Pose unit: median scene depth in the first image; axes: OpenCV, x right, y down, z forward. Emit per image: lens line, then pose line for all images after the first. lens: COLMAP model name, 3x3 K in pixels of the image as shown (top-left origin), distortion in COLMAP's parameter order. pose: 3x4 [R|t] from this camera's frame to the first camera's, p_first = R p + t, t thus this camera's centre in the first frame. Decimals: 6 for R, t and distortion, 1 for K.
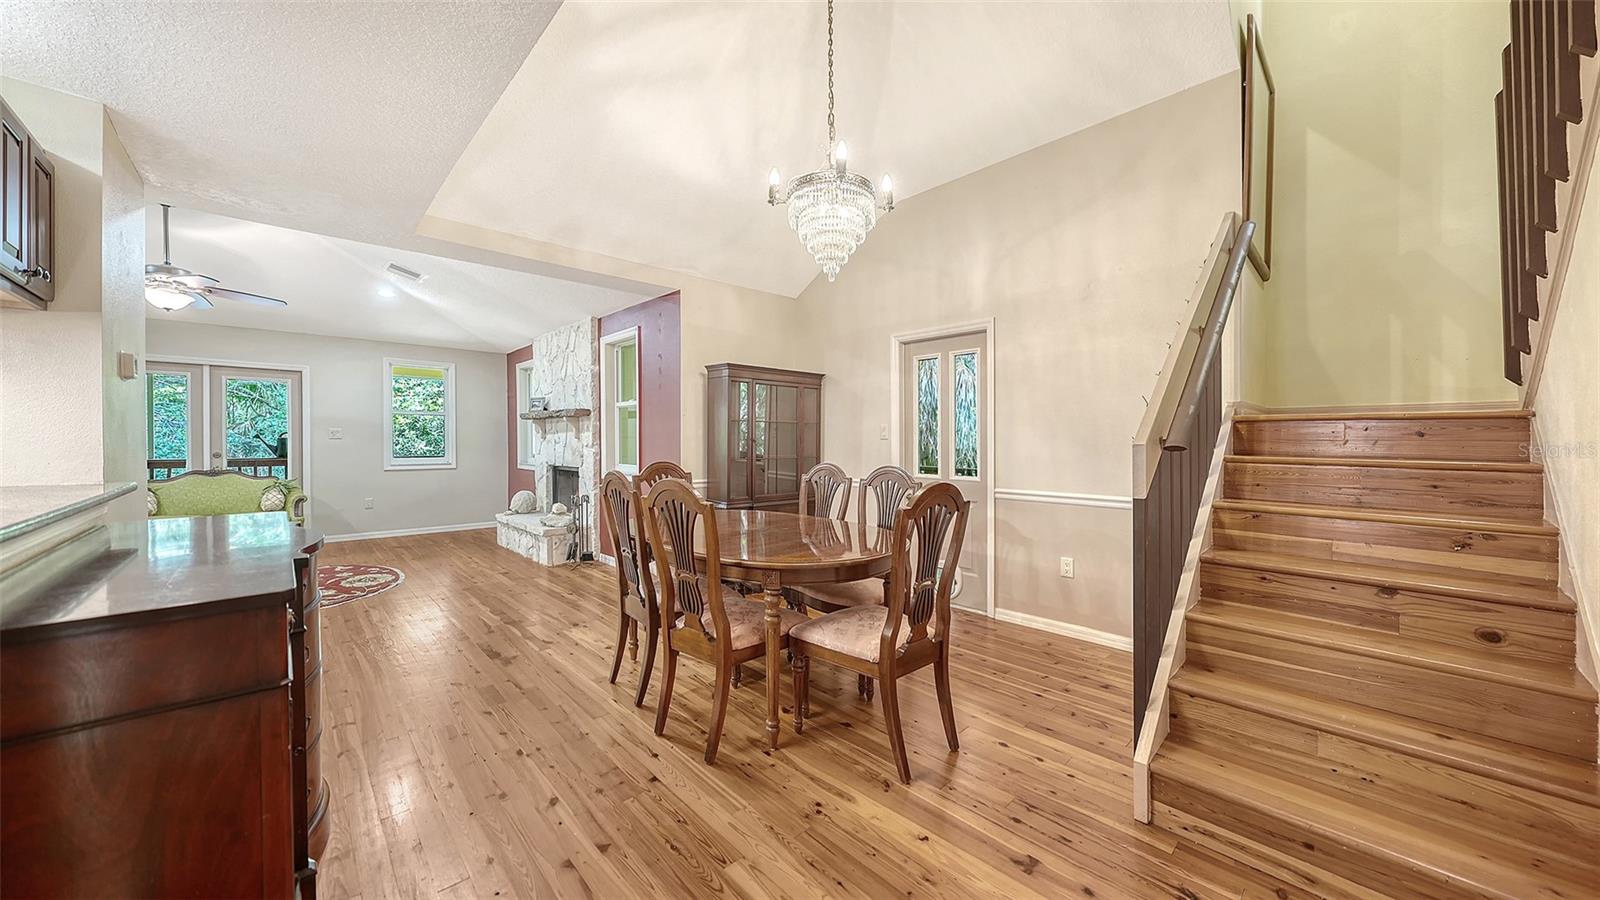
lens RADIAL K [[565.1, 0, 800.0], [0, 565.1, 450.0], [0, 0, 1]] dist [-0.000292, 0.000009]
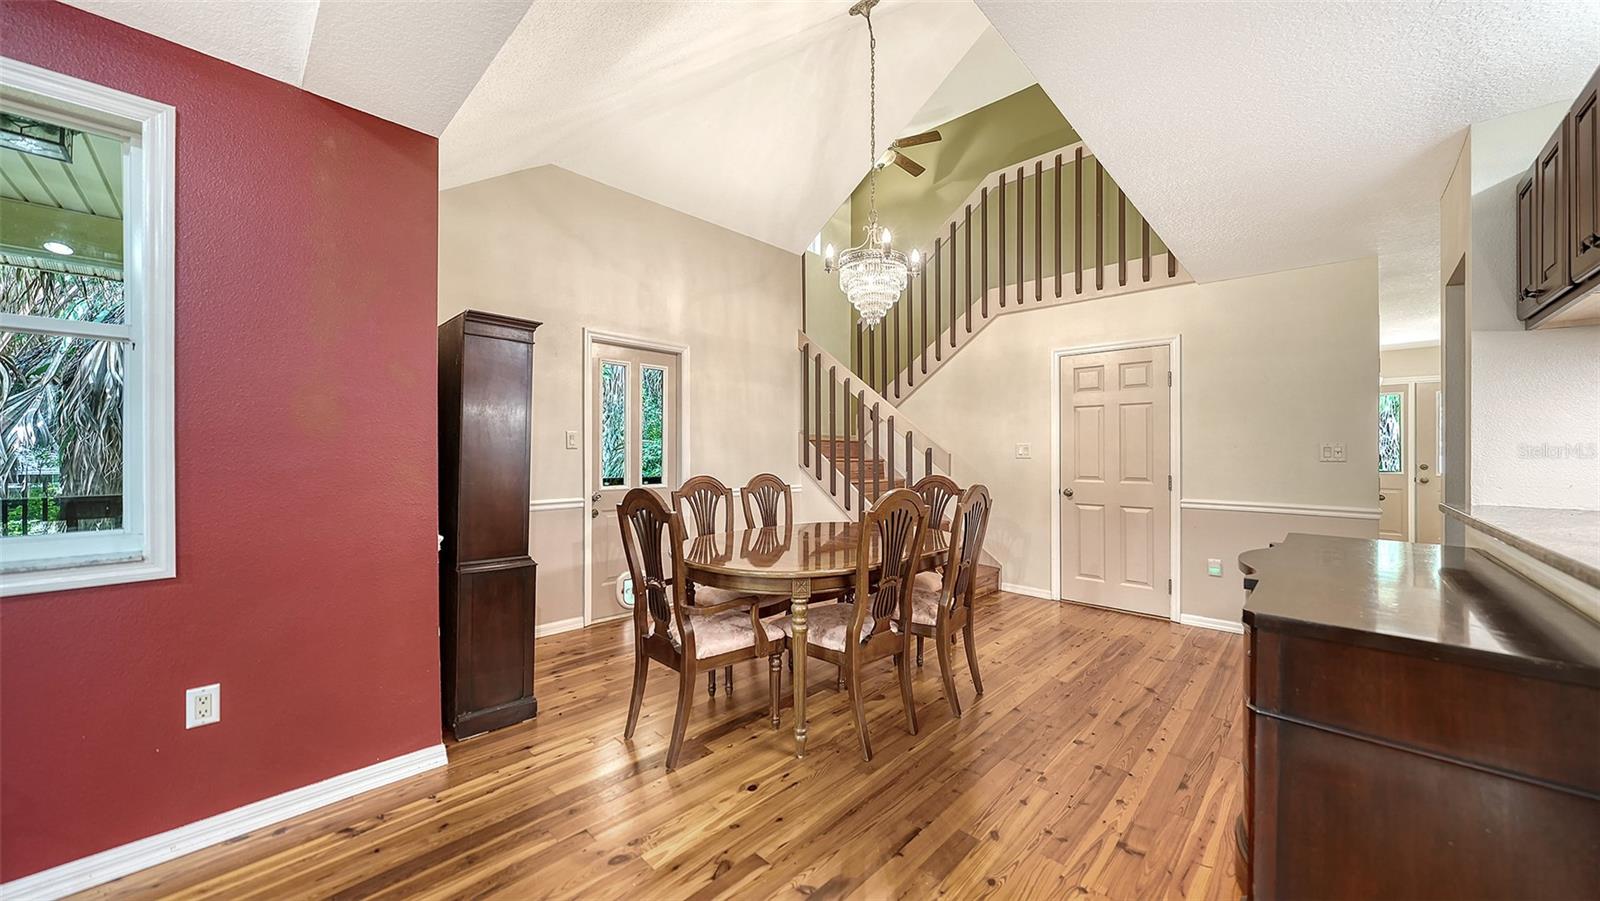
lens RADIAL K [[553.3, 0, 796.0], [0, 553.3, 457.3], [0, 0, 1]] dist [0.000739, 0.000069]
pose [[-0.054345, -0.011084, 0.998461, -0.926190], [0.010990, 0.999871, 0.011698, -0.015816], [-0.998462, 0.011609, -0.054216, 0.964753]]
